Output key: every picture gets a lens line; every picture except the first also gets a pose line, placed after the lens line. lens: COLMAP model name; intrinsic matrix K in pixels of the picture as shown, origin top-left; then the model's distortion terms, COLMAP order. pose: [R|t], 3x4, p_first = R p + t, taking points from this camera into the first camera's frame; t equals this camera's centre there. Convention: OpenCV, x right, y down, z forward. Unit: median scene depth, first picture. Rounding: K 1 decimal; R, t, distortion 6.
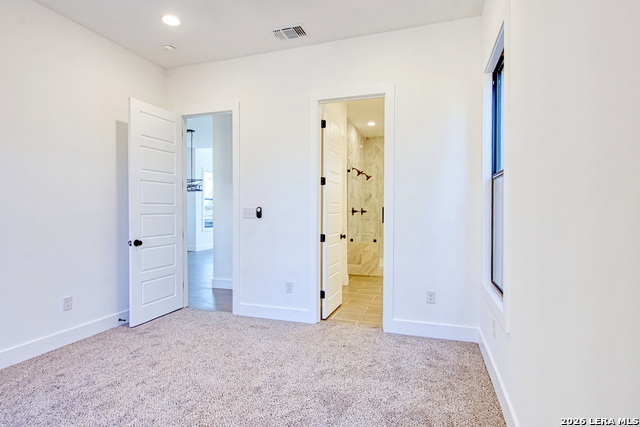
lens RADIAL K [[343.8, 0, 320.0], [0, 343.8, 213.5], [0, 0, 1]] dist [0.004021, -0.001242]
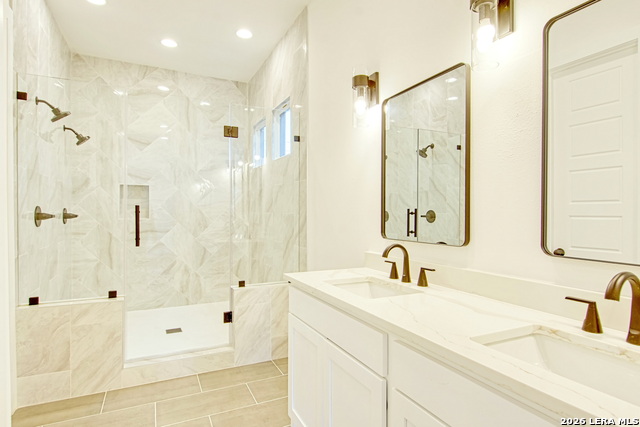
lens RADIAL K [[343.8, 0, 320.0], [0, 343.8, 213.5], [0, 0, 1]] dist [0.004021, -0.001242]
pose [[0.710941, -0.005777, 0.703228, 0.047190], [0.006114, 0.999979, 0.002033, -0.008139], [-0.703225, 0.002854, 0.710962, 0.481839]]
